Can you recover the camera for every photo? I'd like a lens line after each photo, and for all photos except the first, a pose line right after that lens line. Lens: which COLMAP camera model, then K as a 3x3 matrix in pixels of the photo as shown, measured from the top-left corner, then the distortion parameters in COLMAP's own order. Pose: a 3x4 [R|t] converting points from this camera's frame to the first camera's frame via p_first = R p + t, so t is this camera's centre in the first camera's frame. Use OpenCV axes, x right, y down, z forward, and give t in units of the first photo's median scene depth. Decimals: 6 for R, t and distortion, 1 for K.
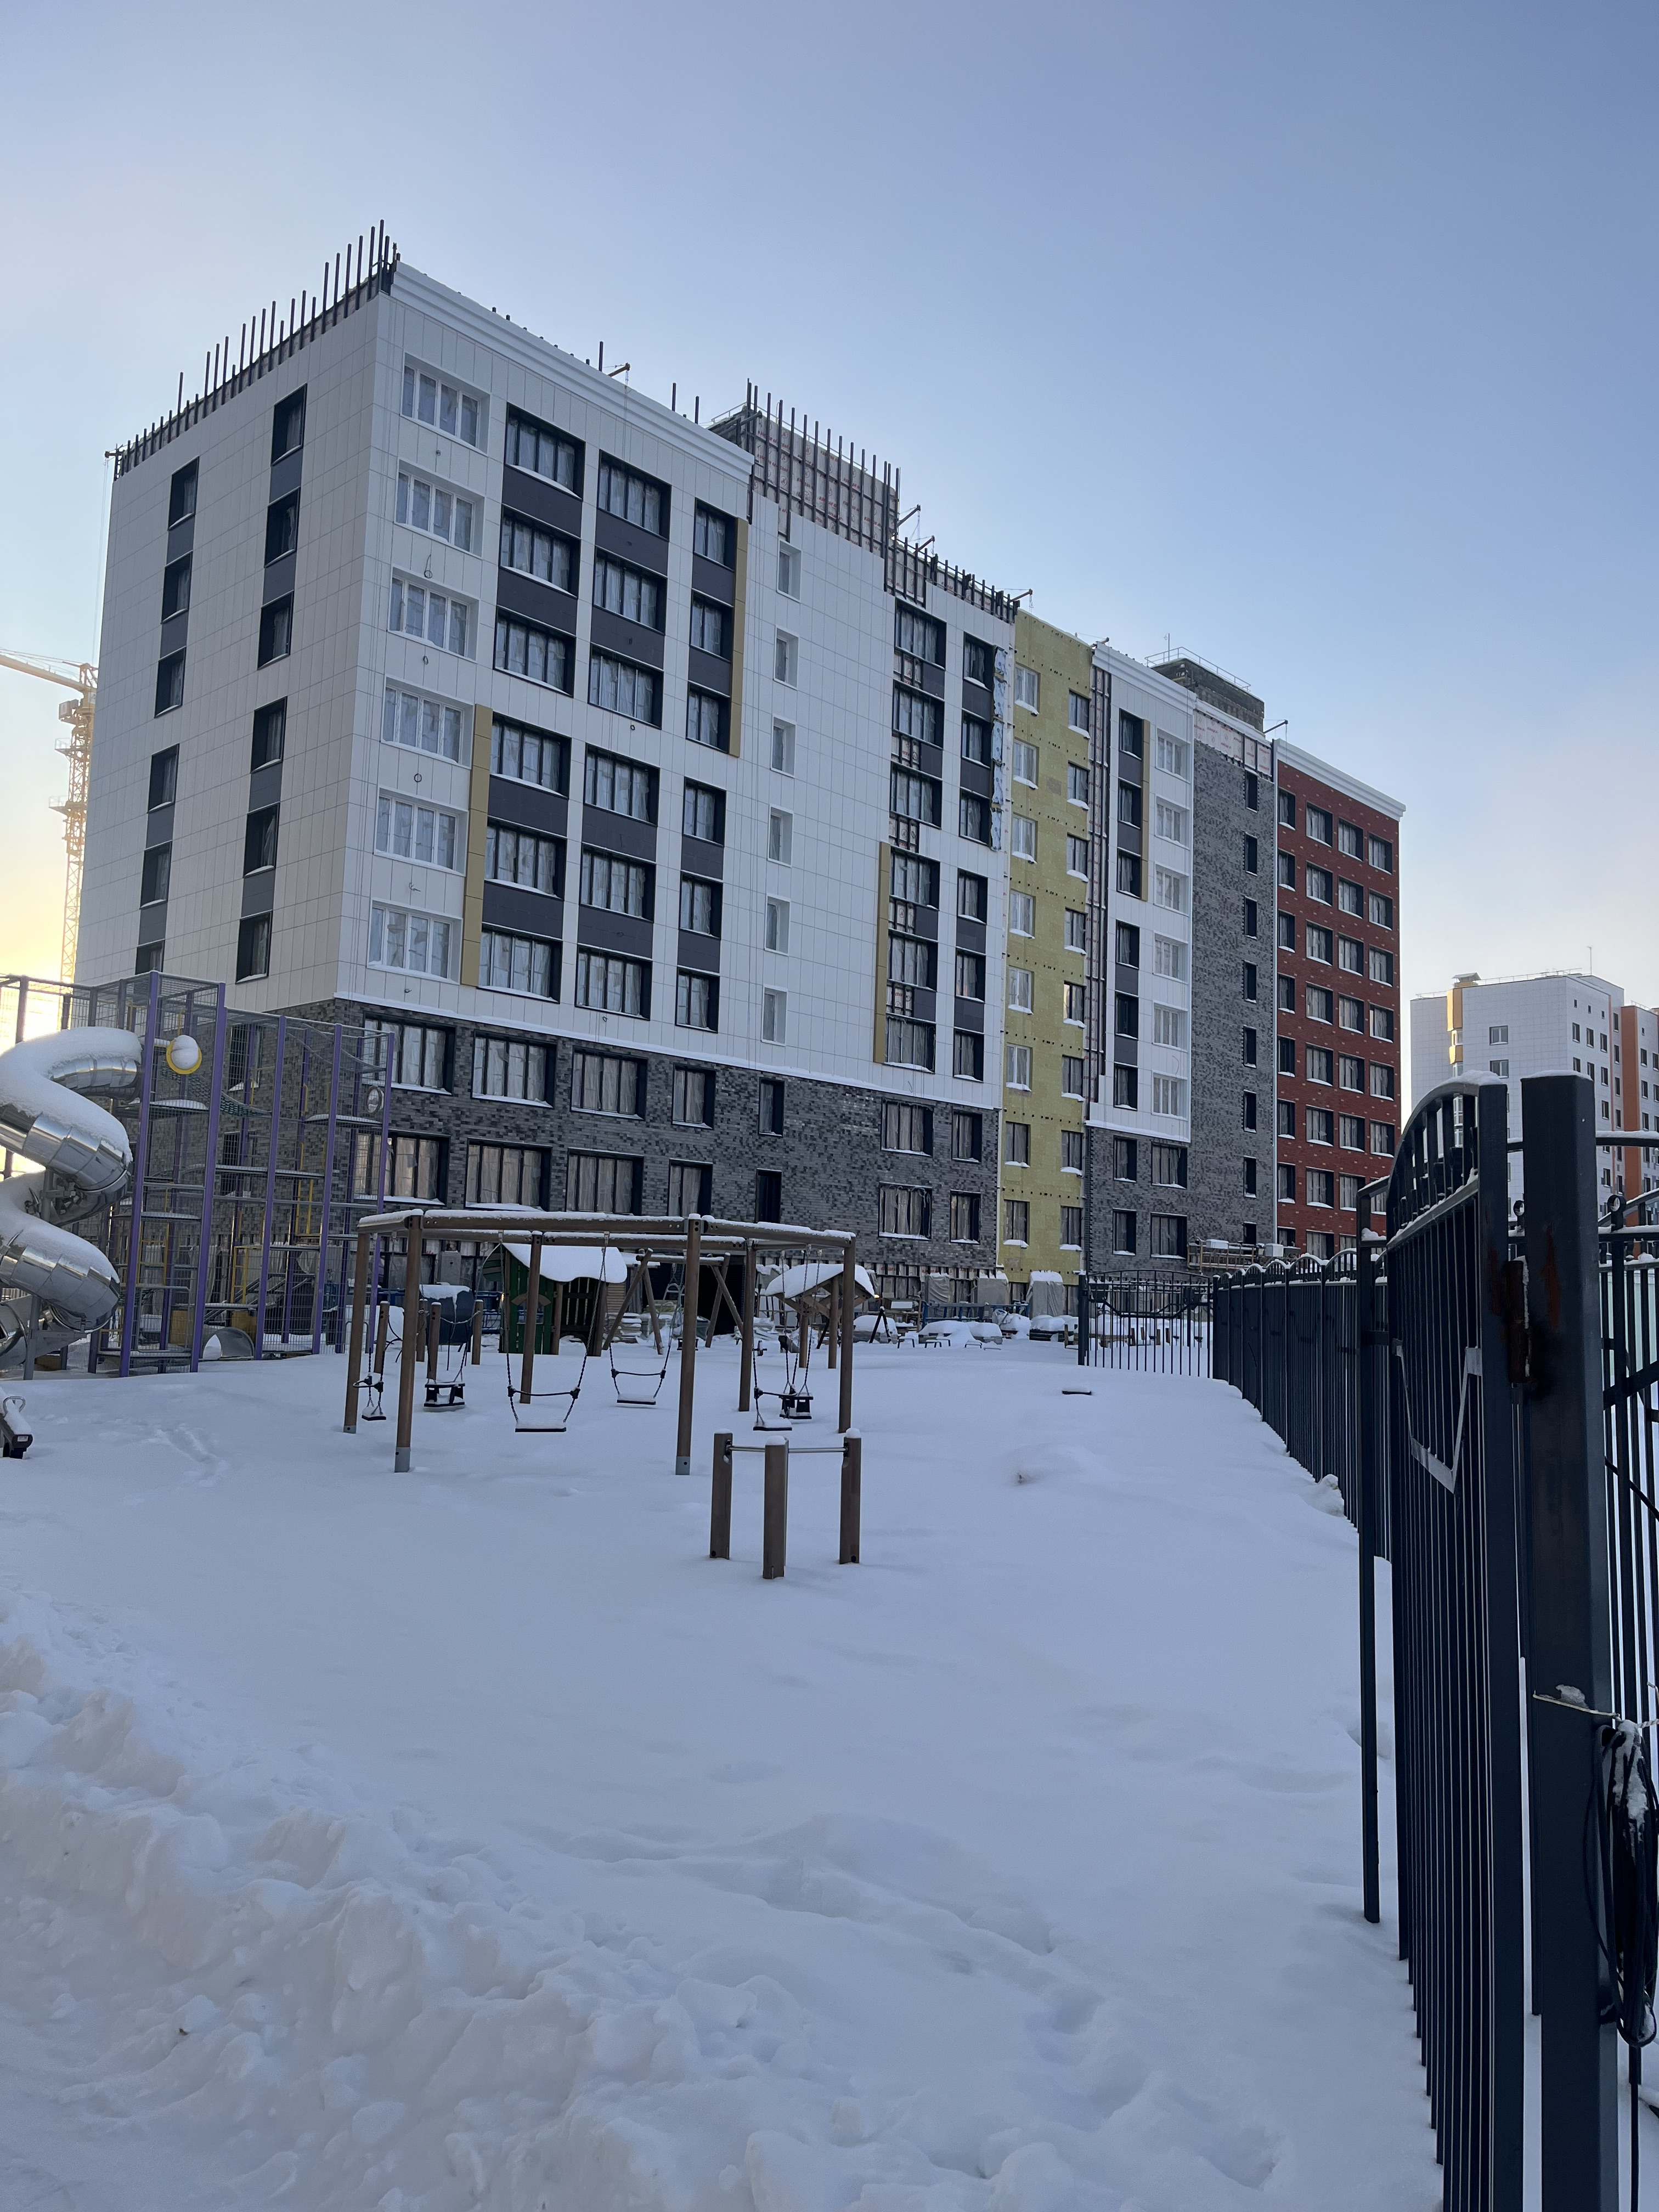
lens RADIAL K [[1685.3, 0, 830.8], [0, 1685.3, 1106.0], [0, 0, 1]] dist [0.034222, -0.016441]
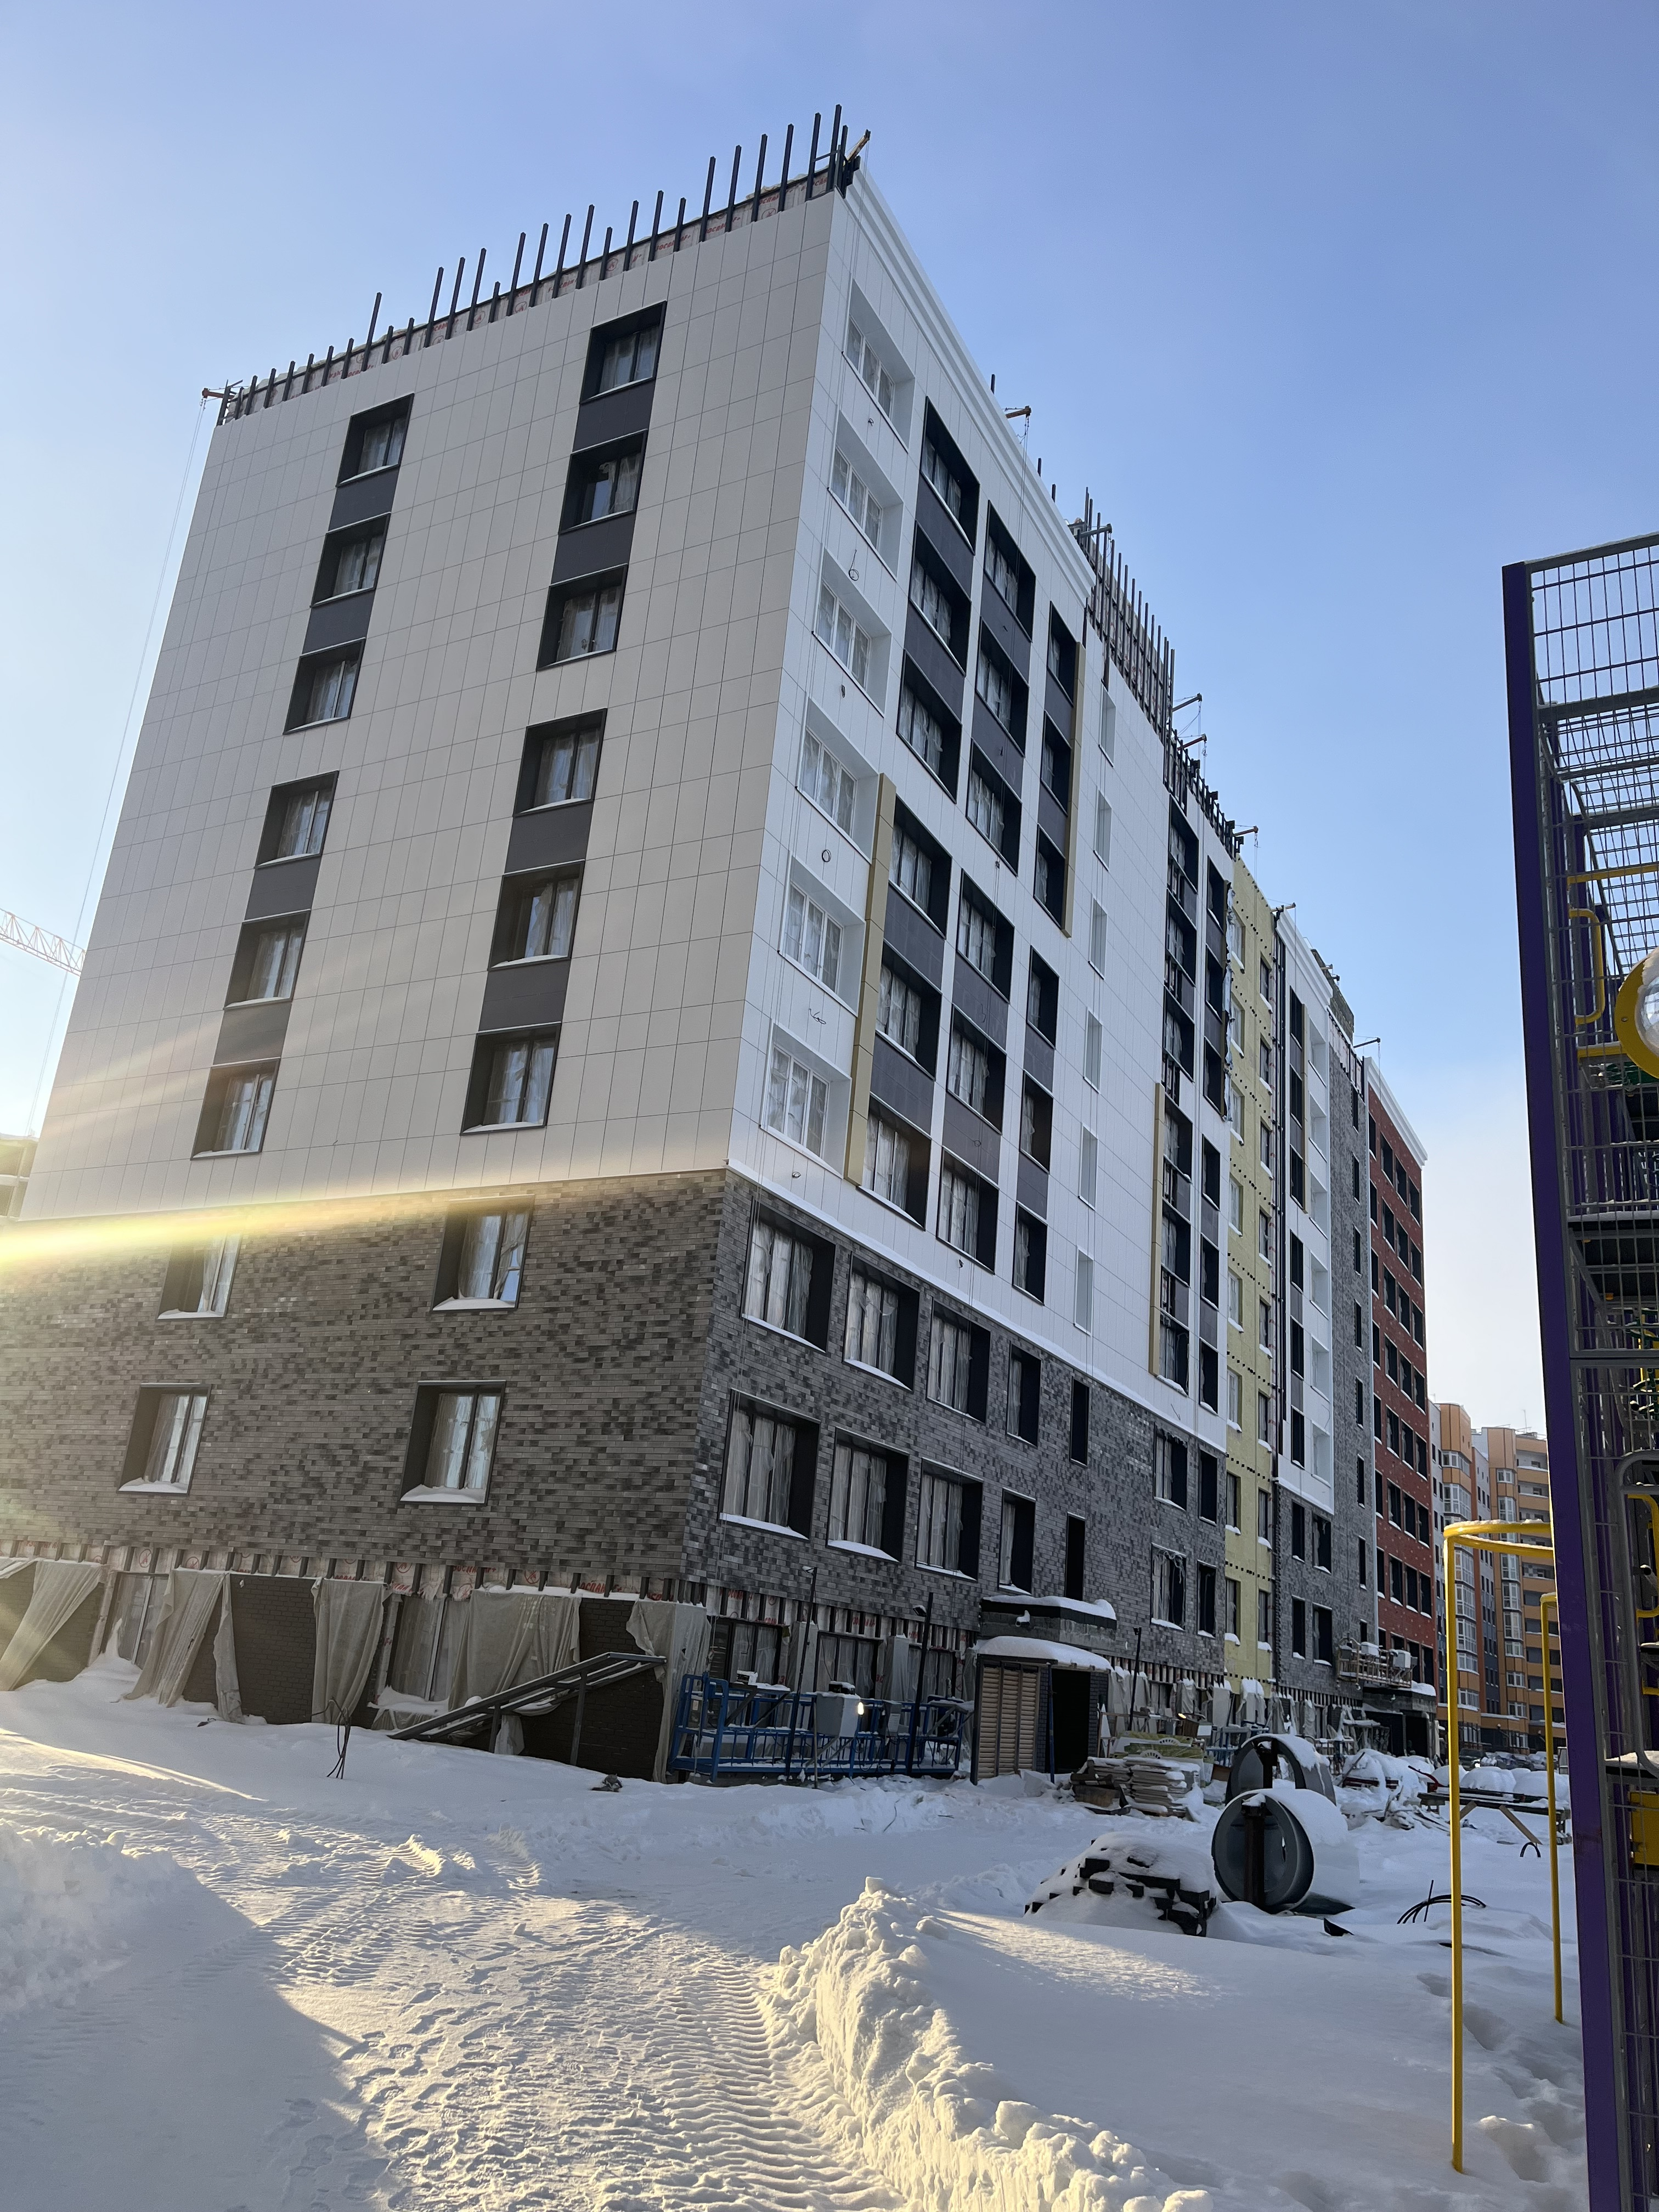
lens RADIAL K [[1685.3, 0, 827.8], [0, 1685.3, 1110.9], [0, 0, 1]] dist [0.034222, -0.016441]
pose [[0.964312, 0.137786, 0.226093, -0.315295], [-0.091569, 0.974783, -0.203502, 0.026984], [-0.248431, 0.175537, 0.952612, 0.340064]]
